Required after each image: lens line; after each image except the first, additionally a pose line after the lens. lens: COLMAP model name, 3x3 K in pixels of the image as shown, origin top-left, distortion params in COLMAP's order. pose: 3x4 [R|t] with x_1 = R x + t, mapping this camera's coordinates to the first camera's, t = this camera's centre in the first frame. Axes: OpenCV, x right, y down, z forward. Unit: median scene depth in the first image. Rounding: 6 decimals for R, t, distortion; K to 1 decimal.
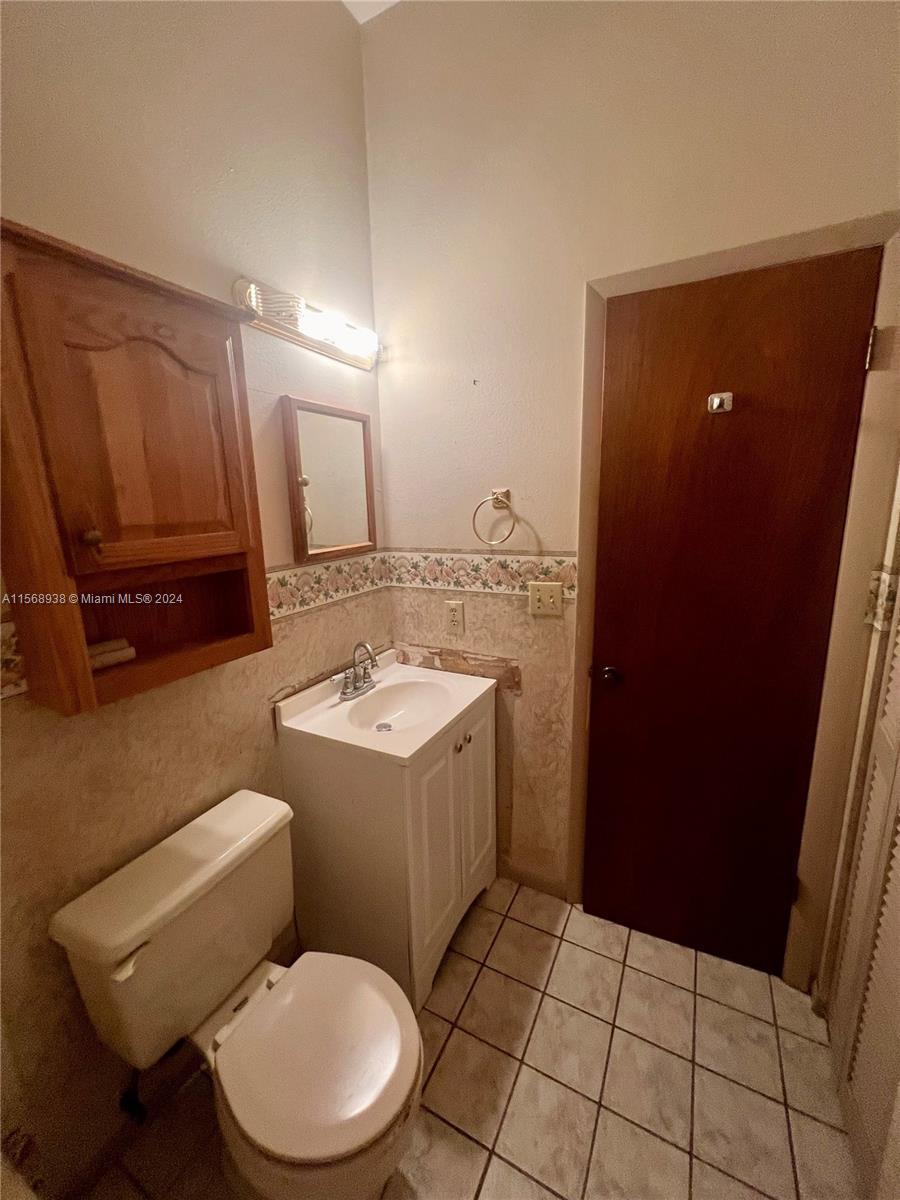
lens RADIAL K [[478.6, 0, 450.1], [0, 478.6, 594.8], [0, 0, 1]] dist [0.000273, 0.000545]
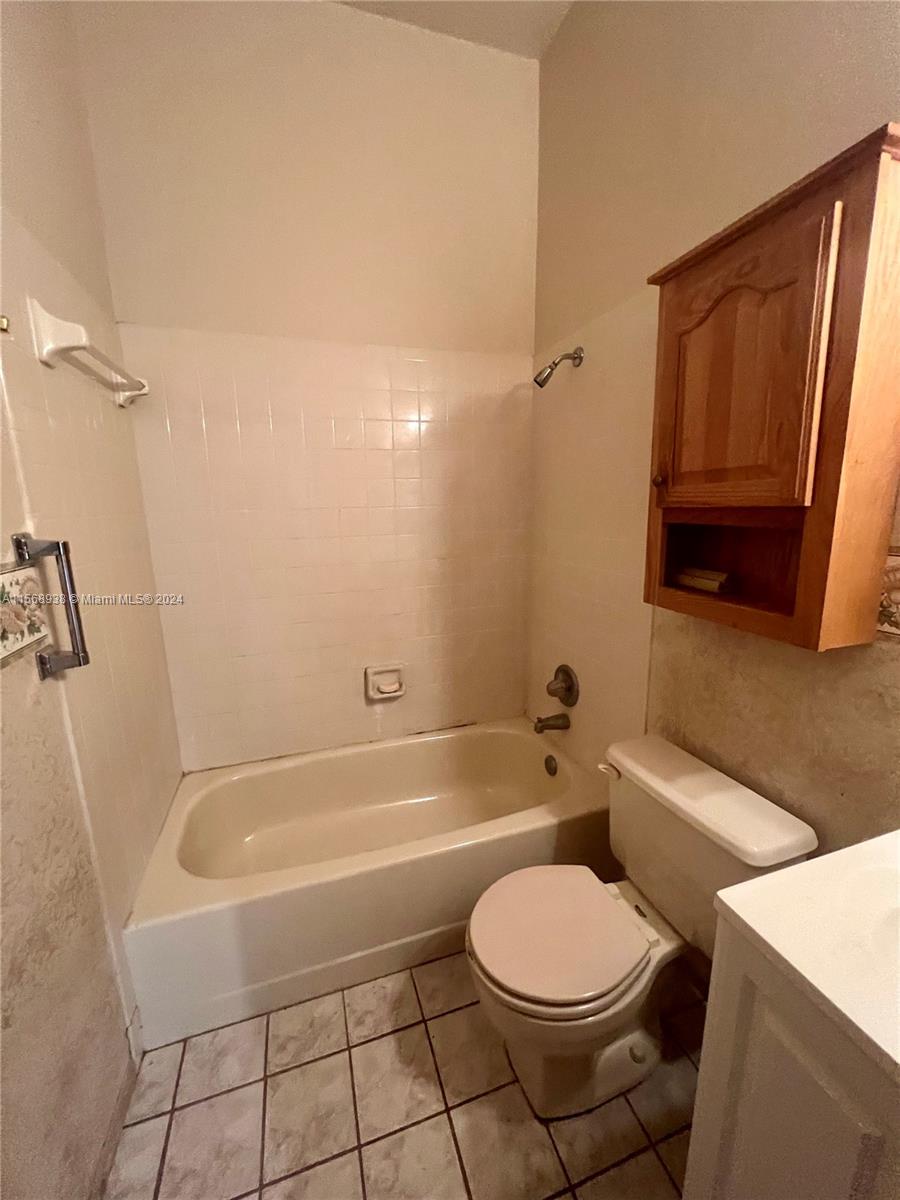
lens RADIAL K [[478.6, 0, 450.1], [0, 478.6, 594.8], [0, 0, 1]] dist [0.000273, 0.000545]
pose [[-0.691369, 0.173651, -0.701324, 0.522546], [-0.102303, 0.937378, 0.332950, -0.159420], [0.715223, 0.301939, -0.630309, 1.167806]]
